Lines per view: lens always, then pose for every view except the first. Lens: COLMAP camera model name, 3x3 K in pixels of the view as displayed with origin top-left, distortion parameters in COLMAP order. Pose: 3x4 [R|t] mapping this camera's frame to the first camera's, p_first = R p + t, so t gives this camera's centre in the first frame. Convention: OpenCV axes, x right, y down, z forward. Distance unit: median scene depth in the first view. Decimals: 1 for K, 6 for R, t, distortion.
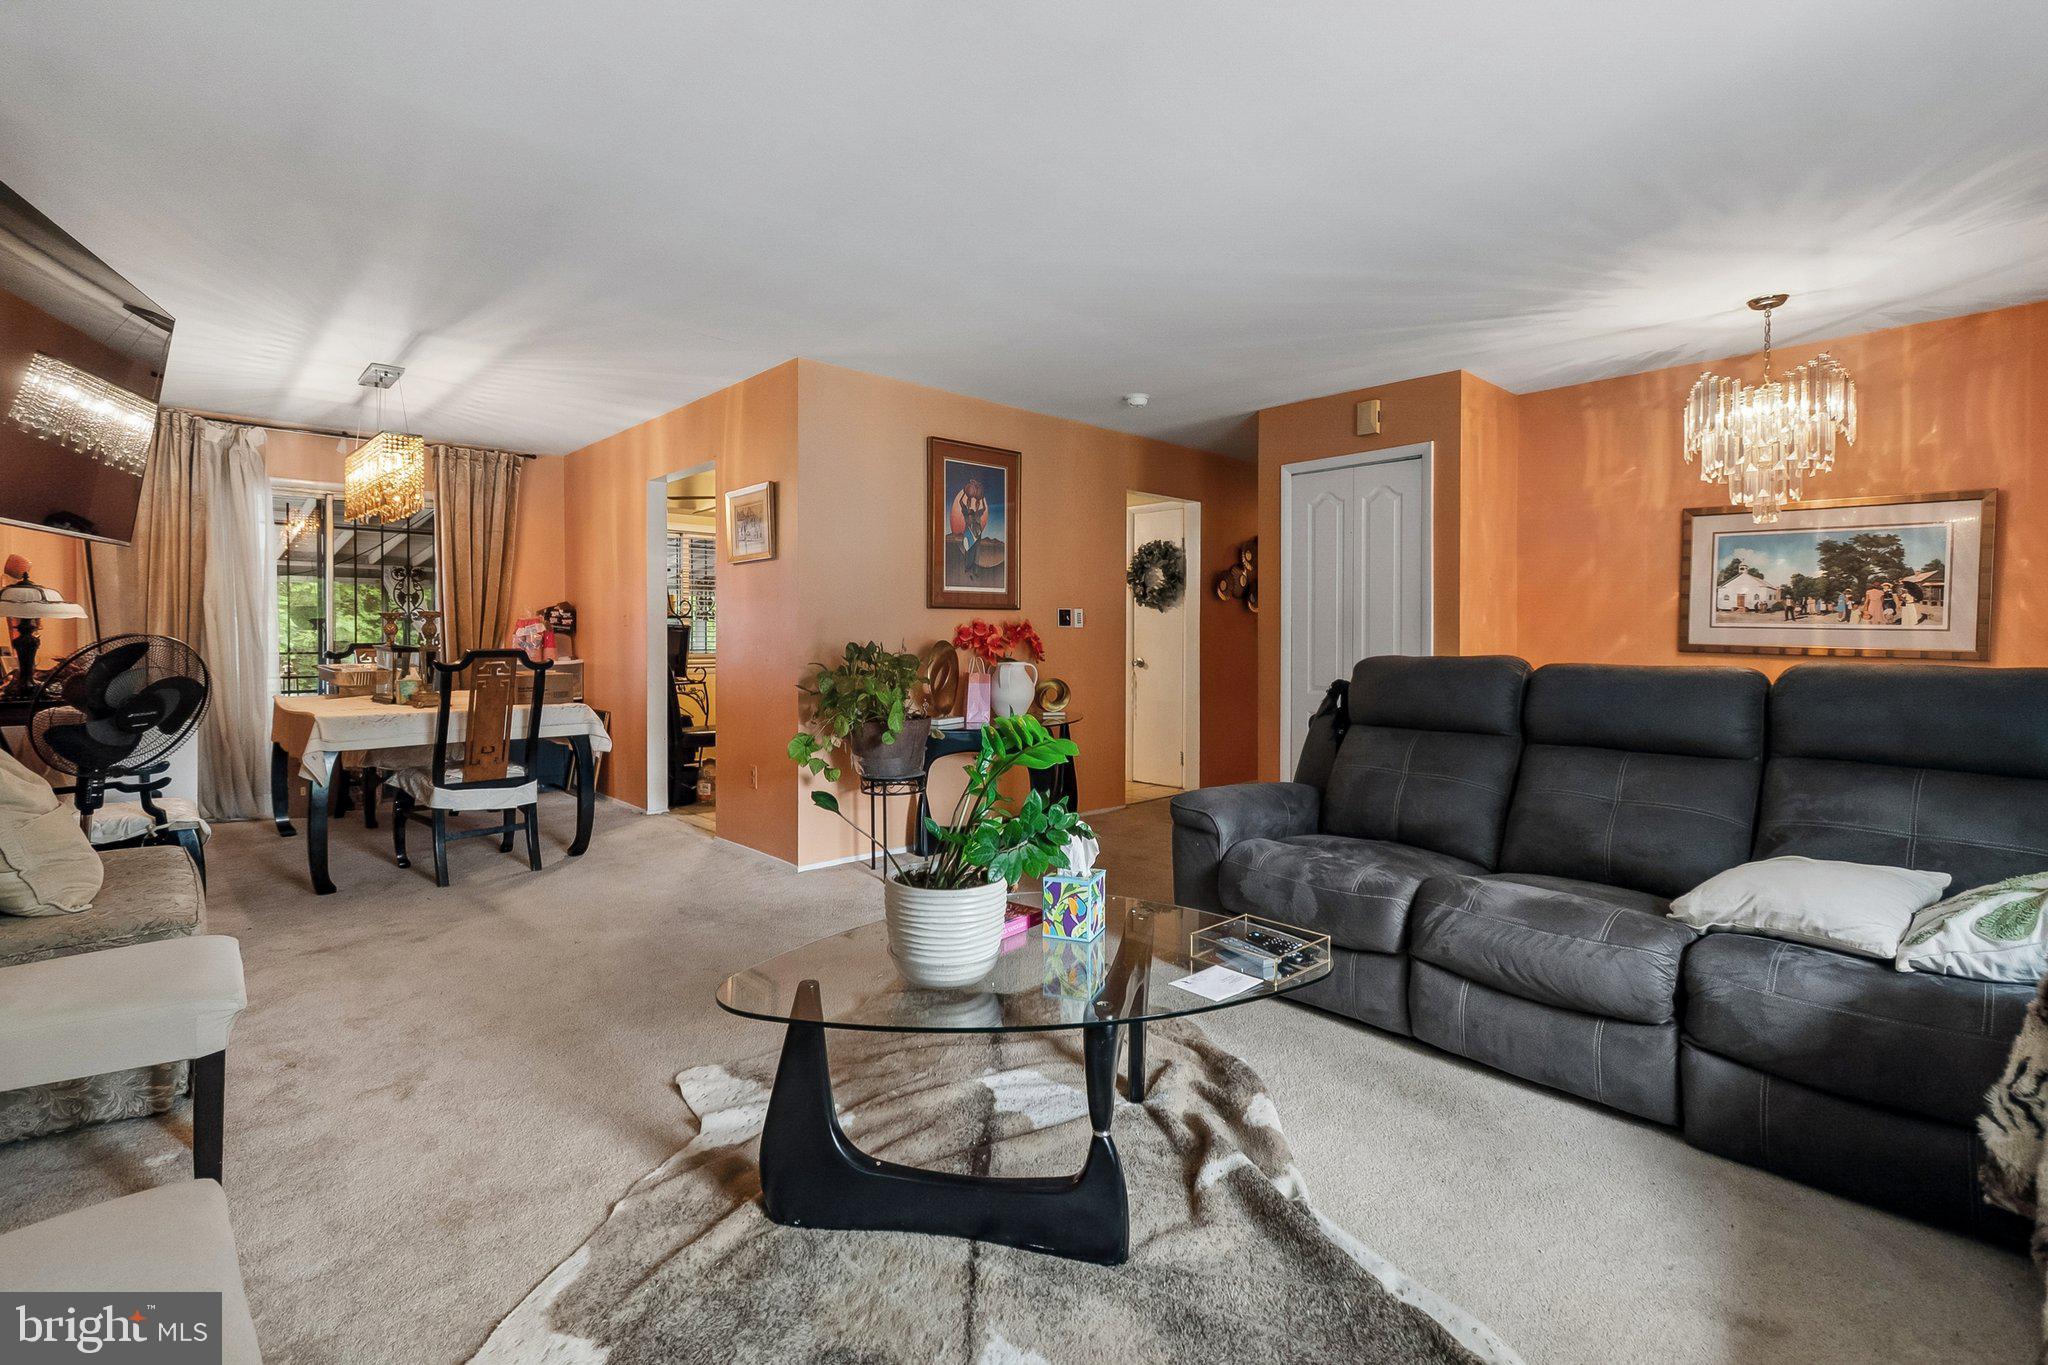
lens RADIAL K [[934.0, 0, 1013.1], [0, 934.0, 640.0], [0, 0, 1]] dist [0.003189, 0.000248]
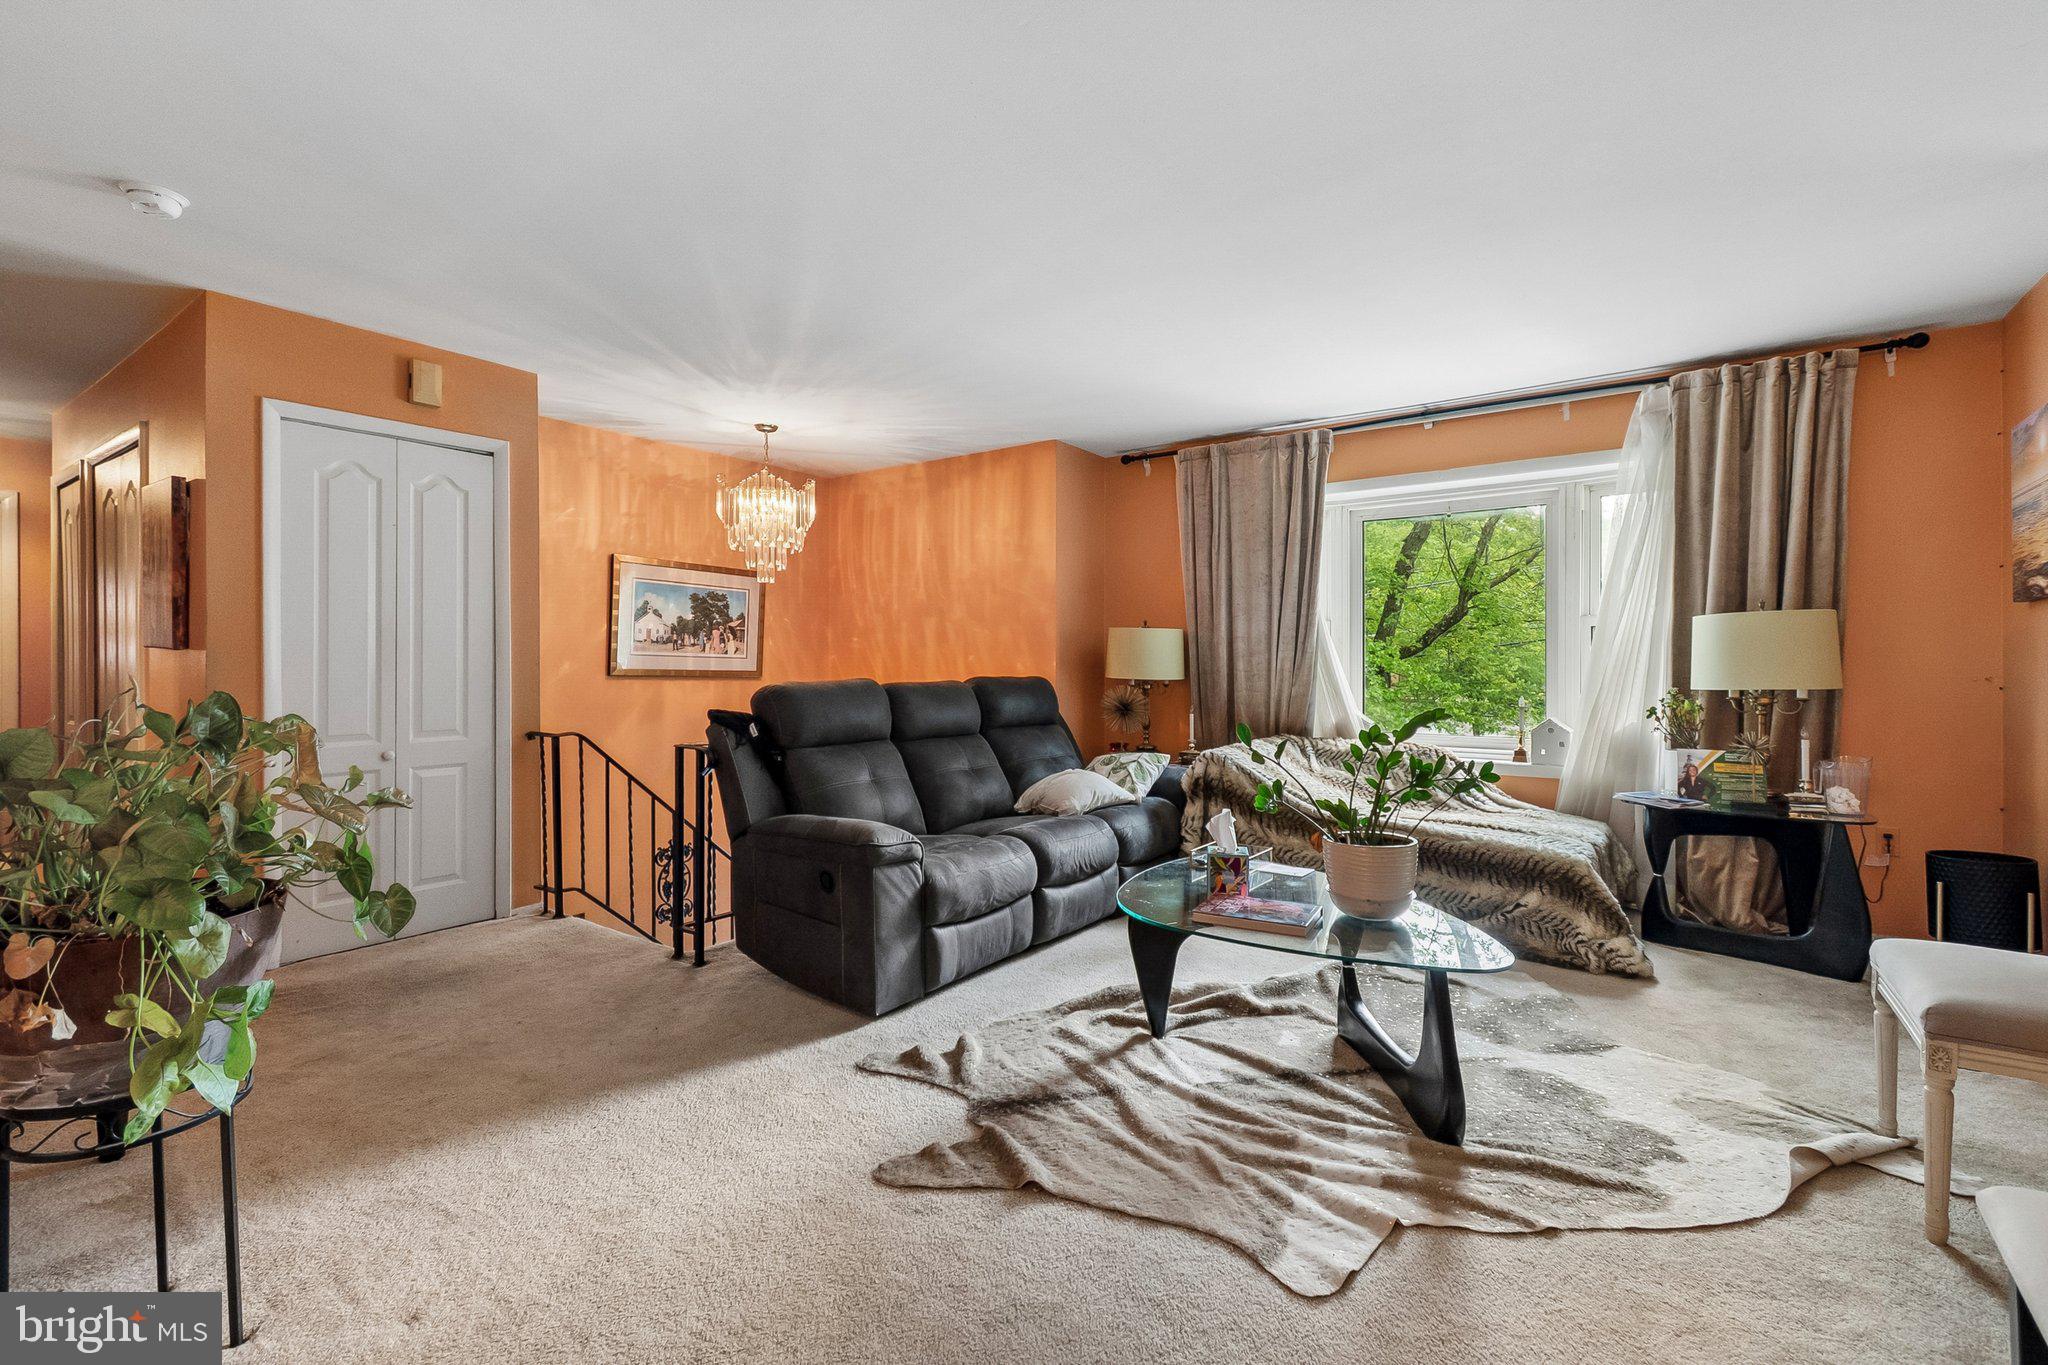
lens RADIAL K [[934.0, 0, 1022.7], [0, 934.0, 671.7], [0, 0, 1]] dist [0.003189, 0.000248]
pose [[-0.221169, -0.014474, 0.975128, -0.580685], [0.003350, 0.999873, 0.015601, -0.009482], [-0.975230, 0.006717, -0.221093, 0.810439]]
